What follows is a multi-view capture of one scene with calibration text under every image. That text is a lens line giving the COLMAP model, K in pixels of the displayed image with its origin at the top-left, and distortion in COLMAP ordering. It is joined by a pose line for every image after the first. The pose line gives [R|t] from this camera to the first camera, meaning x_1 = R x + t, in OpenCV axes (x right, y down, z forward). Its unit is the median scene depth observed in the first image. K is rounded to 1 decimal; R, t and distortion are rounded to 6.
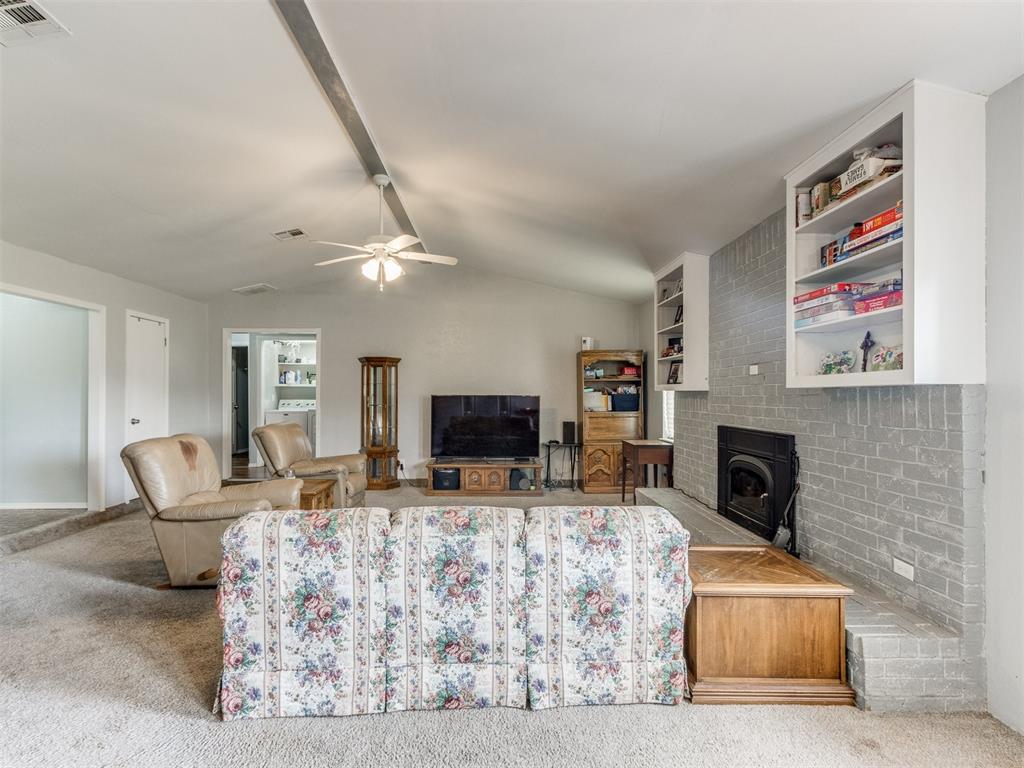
lens RADIAL K [[521.1, 0, 512.6], [0, 521.1, 389.8], [0, 0, 1]] dist [0.001869, 0.000618]
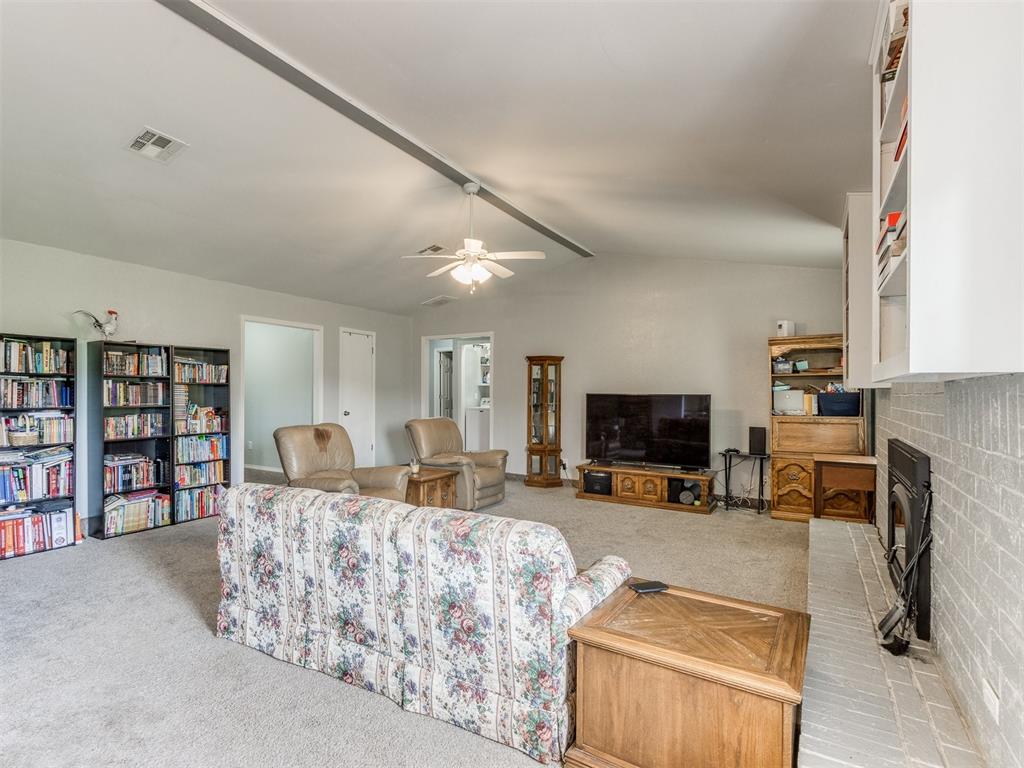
lens RADIAL K [[527.6, 0, 456.2], [0, 527.6, 390.4], [0, 0, 1]] dist [0.001919, 0.000014]
pose [[0.822118, -0.001278, -0.569315, 0.682444], [0.002934, 0.999994, 0.001991, 0.005555], [0.569309, -0.003307, 0.822117, 0.228912]]
